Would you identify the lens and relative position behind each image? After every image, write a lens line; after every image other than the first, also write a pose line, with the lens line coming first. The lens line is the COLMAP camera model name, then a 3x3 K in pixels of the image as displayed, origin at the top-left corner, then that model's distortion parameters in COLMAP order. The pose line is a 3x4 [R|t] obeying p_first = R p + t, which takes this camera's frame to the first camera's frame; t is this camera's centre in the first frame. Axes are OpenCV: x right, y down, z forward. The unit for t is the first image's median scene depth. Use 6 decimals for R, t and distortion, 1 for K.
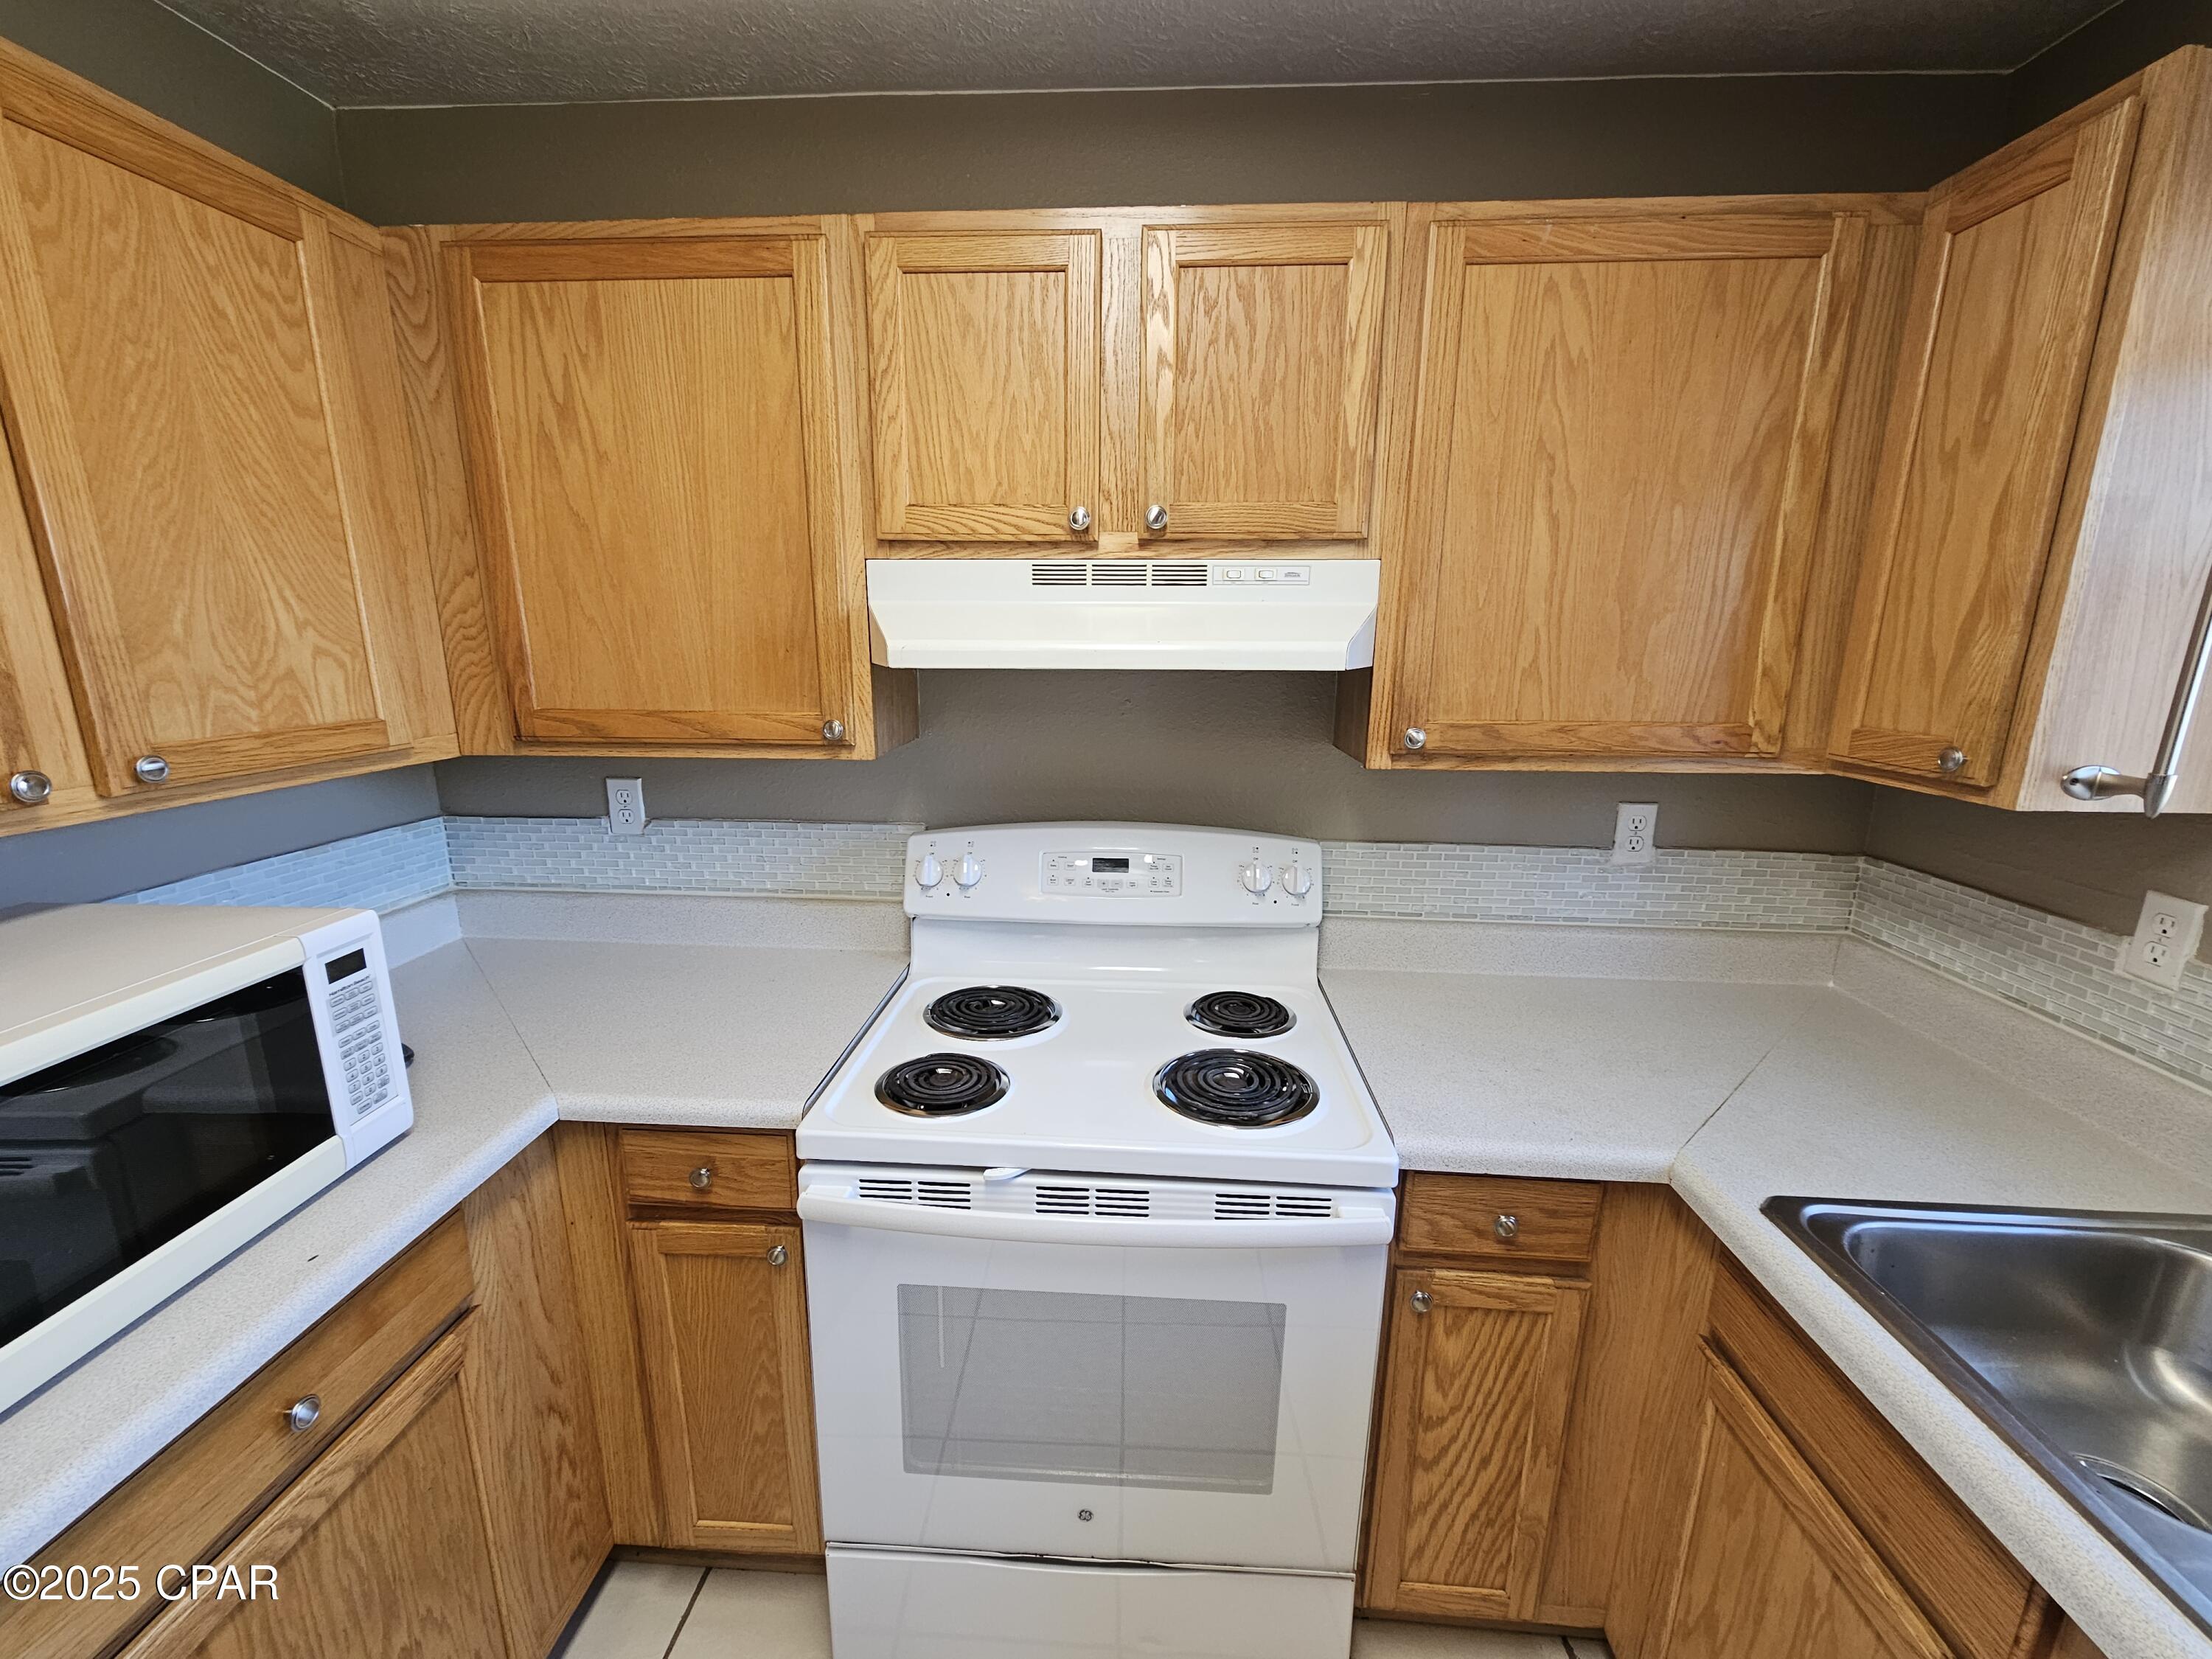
lens RADIAL K [[907.9, 0, 1098.4], [0, 907.9, 839.0], [0, 0, 1]] dist [0.001633, -0.002003]
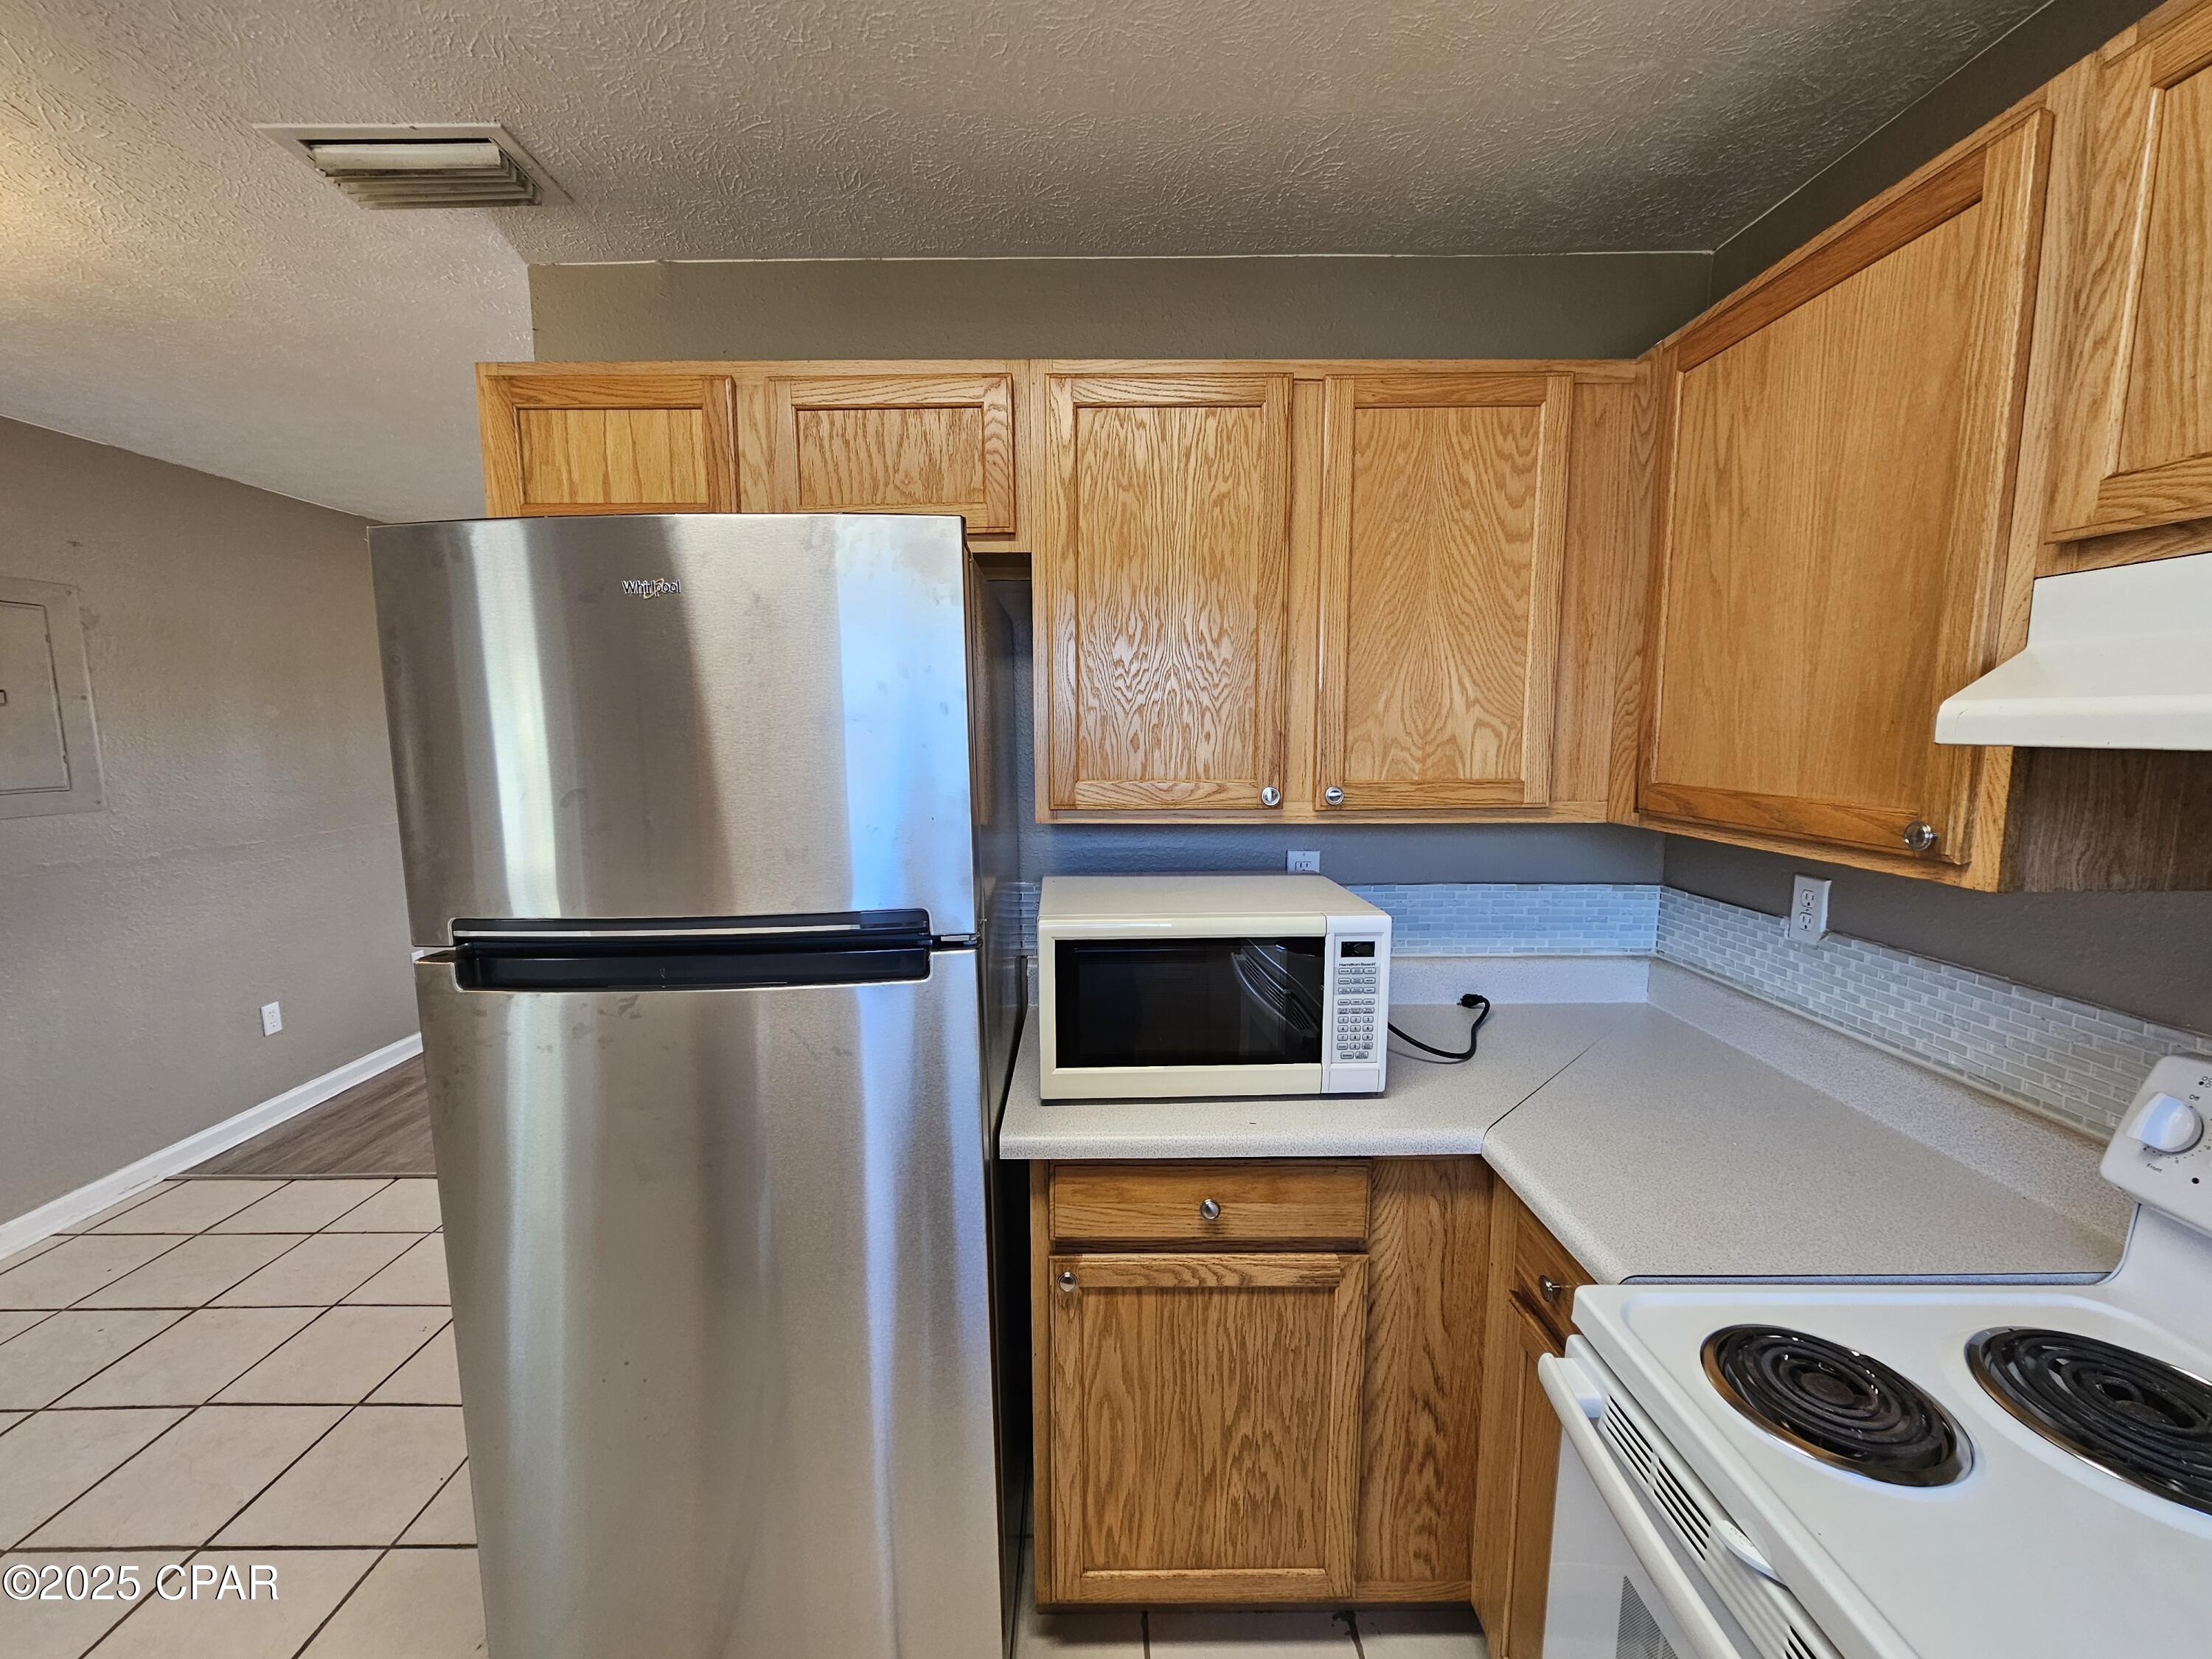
lens RADIAL K [[907.9, 0, 1090.5], [0, 907.9, 840.3], [0, 0, 1]] dist [0.001633, -0.002003]
pose [[0.068427, 0.121391, -0.990243, 0.364820], [-0.219288, 0.970126, 0.103772, -0.055713], [0.973258, 0.210048, 0.093003, 0.357652]]
